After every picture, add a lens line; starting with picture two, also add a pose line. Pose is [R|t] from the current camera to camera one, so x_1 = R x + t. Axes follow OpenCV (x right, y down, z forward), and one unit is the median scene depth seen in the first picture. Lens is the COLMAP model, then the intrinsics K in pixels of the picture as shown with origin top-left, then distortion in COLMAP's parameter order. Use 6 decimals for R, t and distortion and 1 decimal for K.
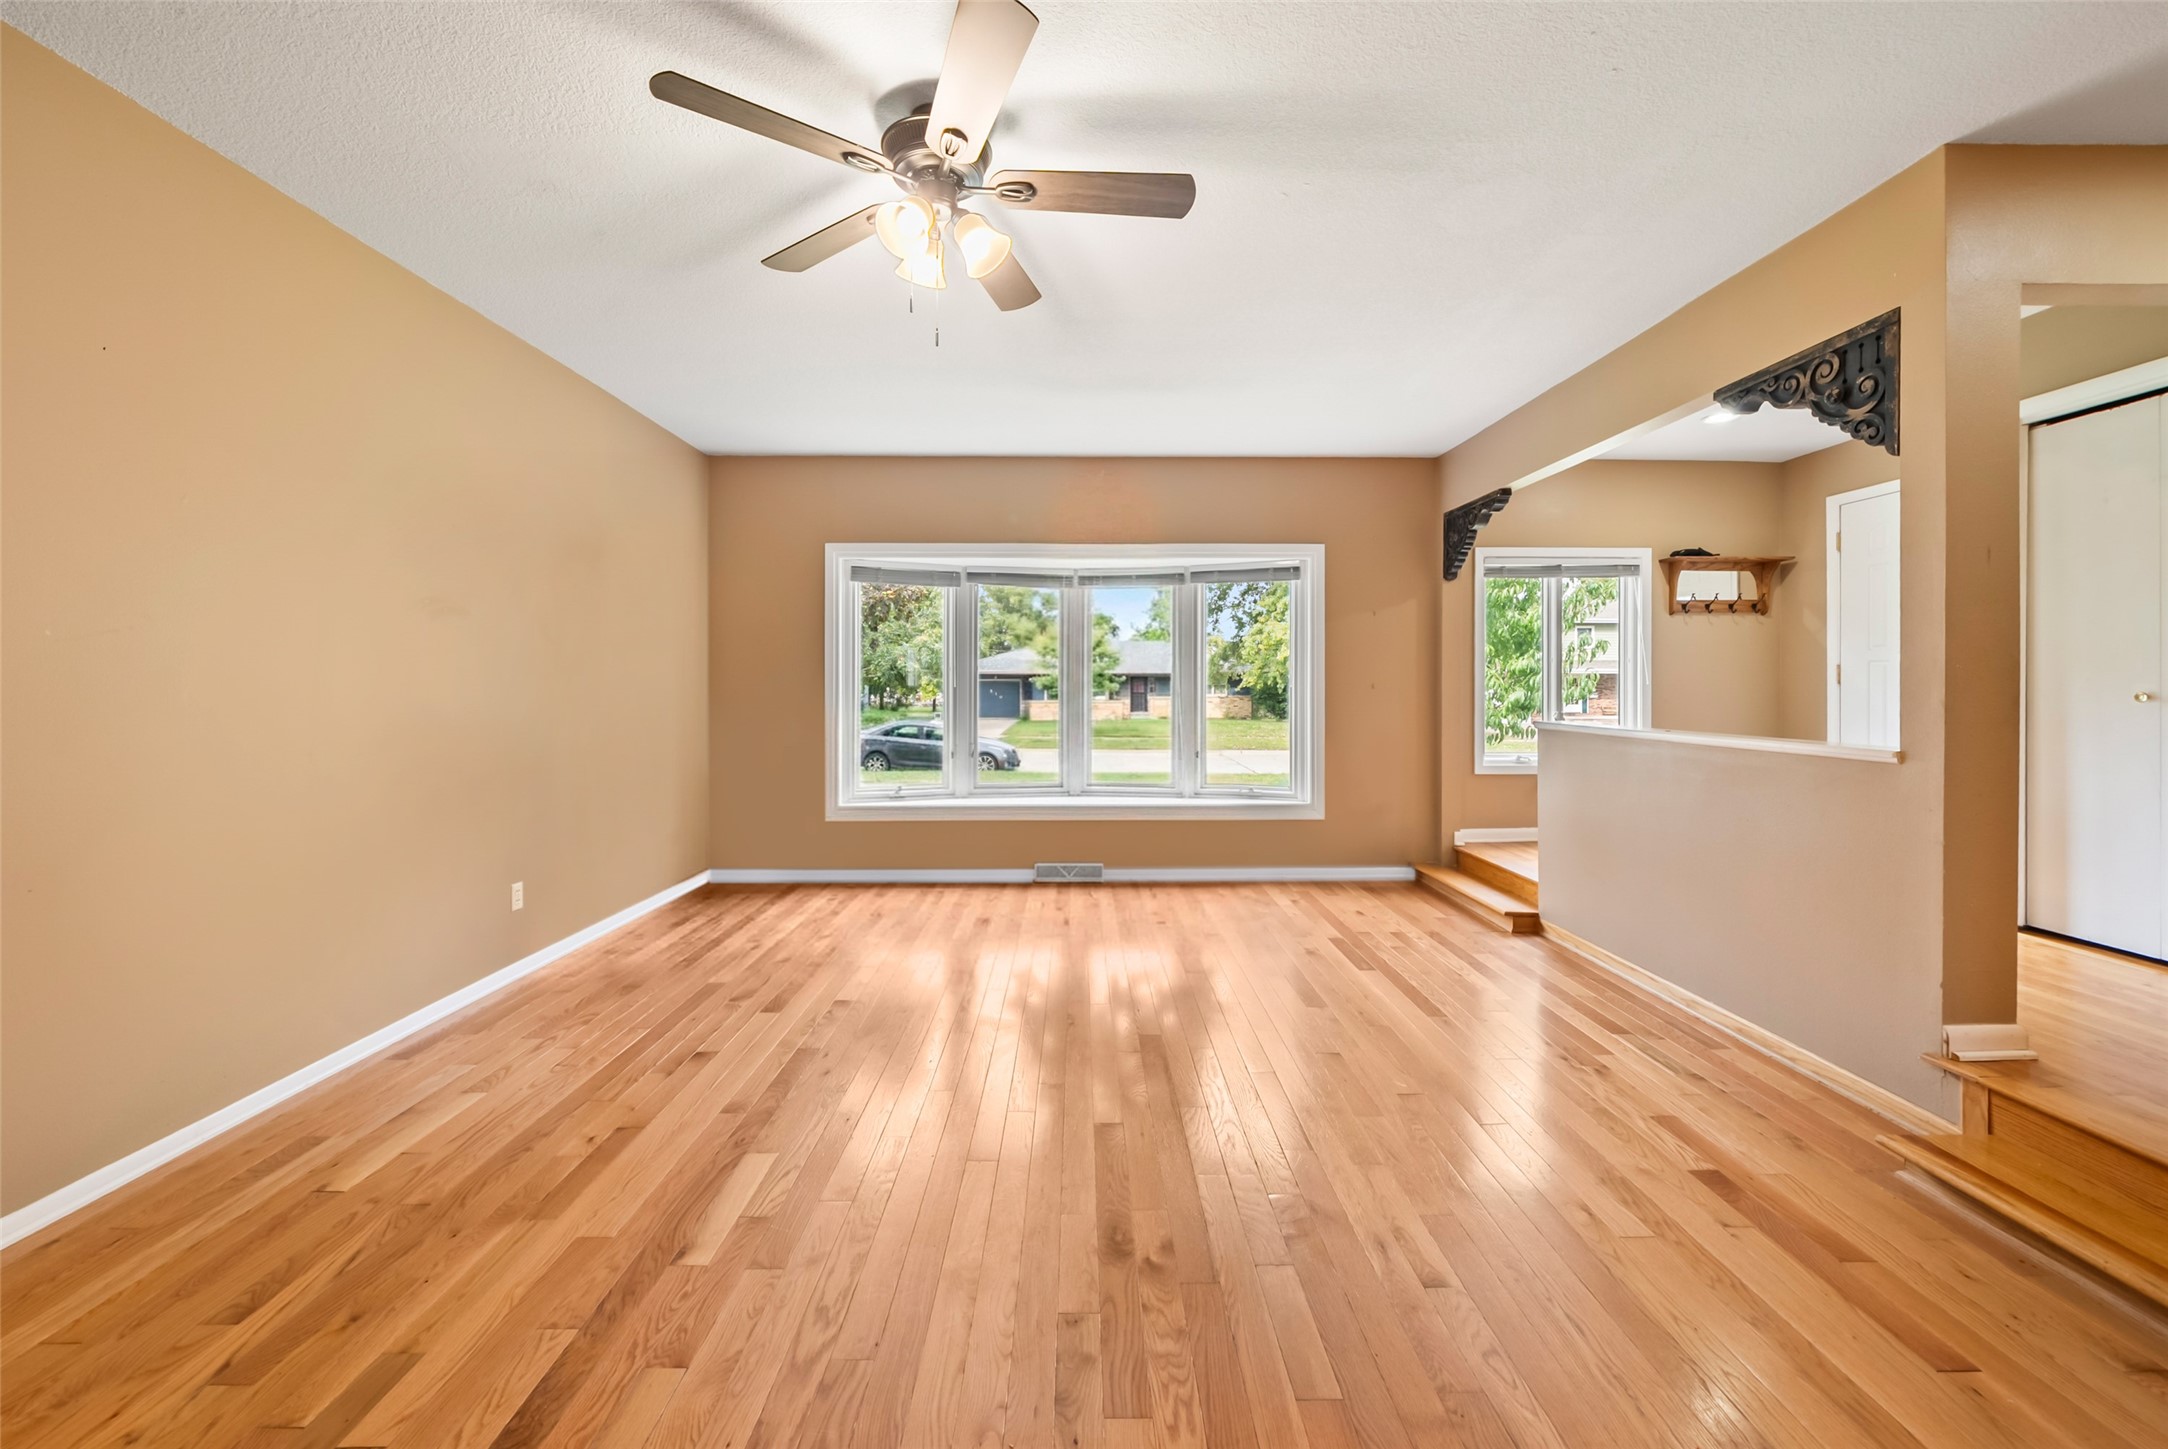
lens RADIAL K [[820.7, 0, 1080.2], [0, 820.7, 696.0], [0, 0, 1]] dist [-0.000709, -0.000197]
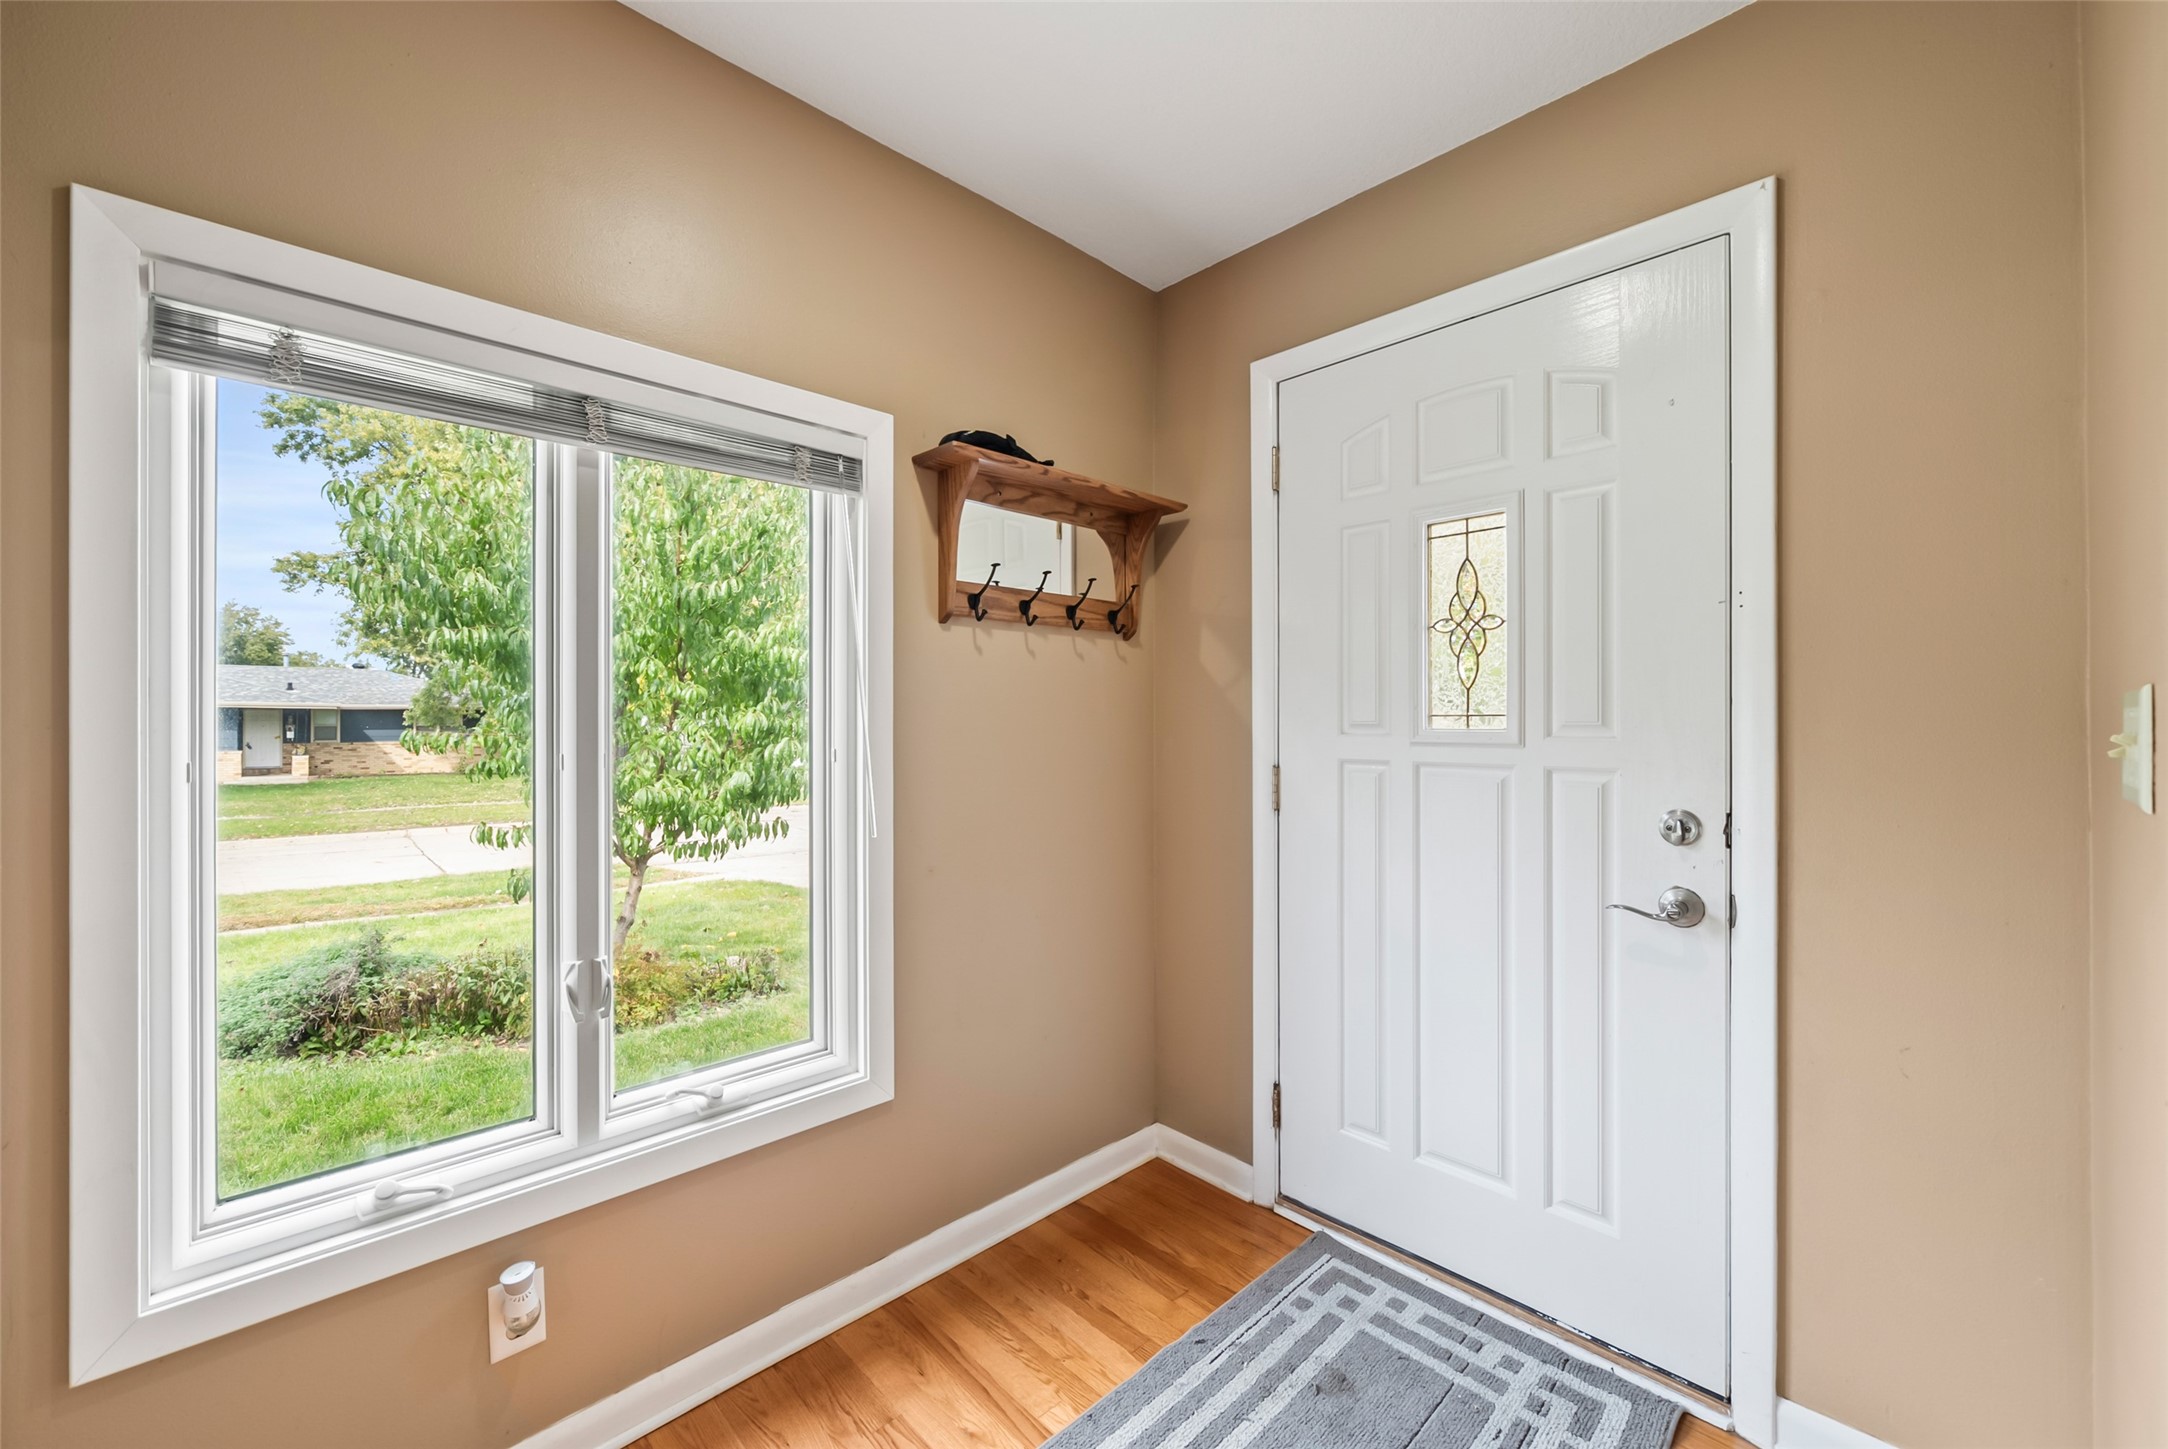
lens RADIAL K [[895.6, 0, 1059.0], [0, 895.6, 724.4], [0, 0, 1]] dist [-0.001668, -0.000504]
pose [[0.754174, 0.005338, 0.656653, 0.521140], [0.002734, 0.999933, -0.011269, -0.051811], [-0.656669, 0.010294, 0.754109, 0.699156]]
